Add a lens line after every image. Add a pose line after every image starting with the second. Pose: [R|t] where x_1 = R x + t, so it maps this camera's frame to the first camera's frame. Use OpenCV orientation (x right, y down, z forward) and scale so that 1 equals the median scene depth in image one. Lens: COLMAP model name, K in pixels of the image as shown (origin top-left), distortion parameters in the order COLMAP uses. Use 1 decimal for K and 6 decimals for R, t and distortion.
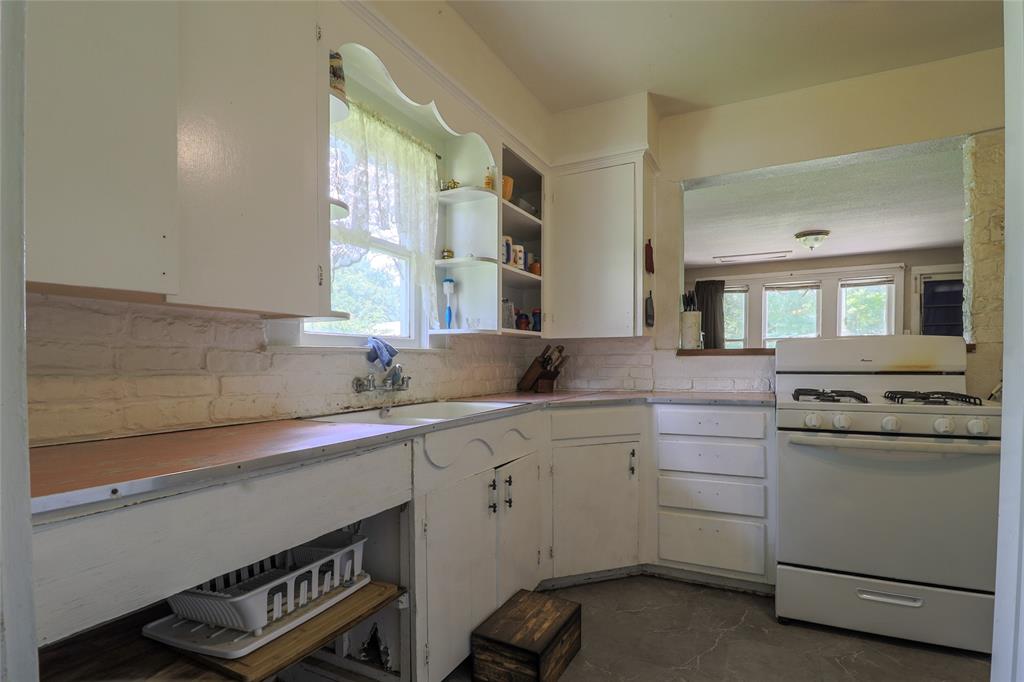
lens RADIAL K [[495.6, 0, 525.3], [0, 495.6, 362.3], [0, 0, 1]] dist [0.000196, -0.000070]
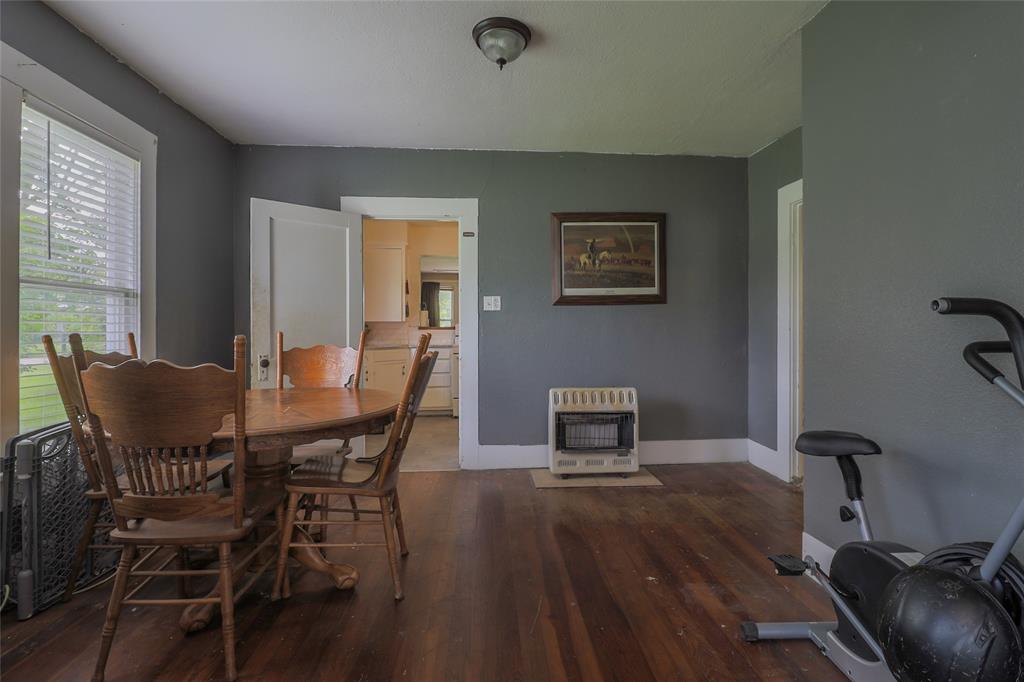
lens RADIAL K [[495.6, 0, 509.6], [0, 495.6, 336.1], [0, 0, 1]] dist [0.000196, -0.000070]
pose [[0.869720, -0.001316, 0.493544, -0.209349], [0.002557, 0.999995, -0.001840, 0.010322], [-0.493539, 0.002862, 0.869719, -0.550722]]
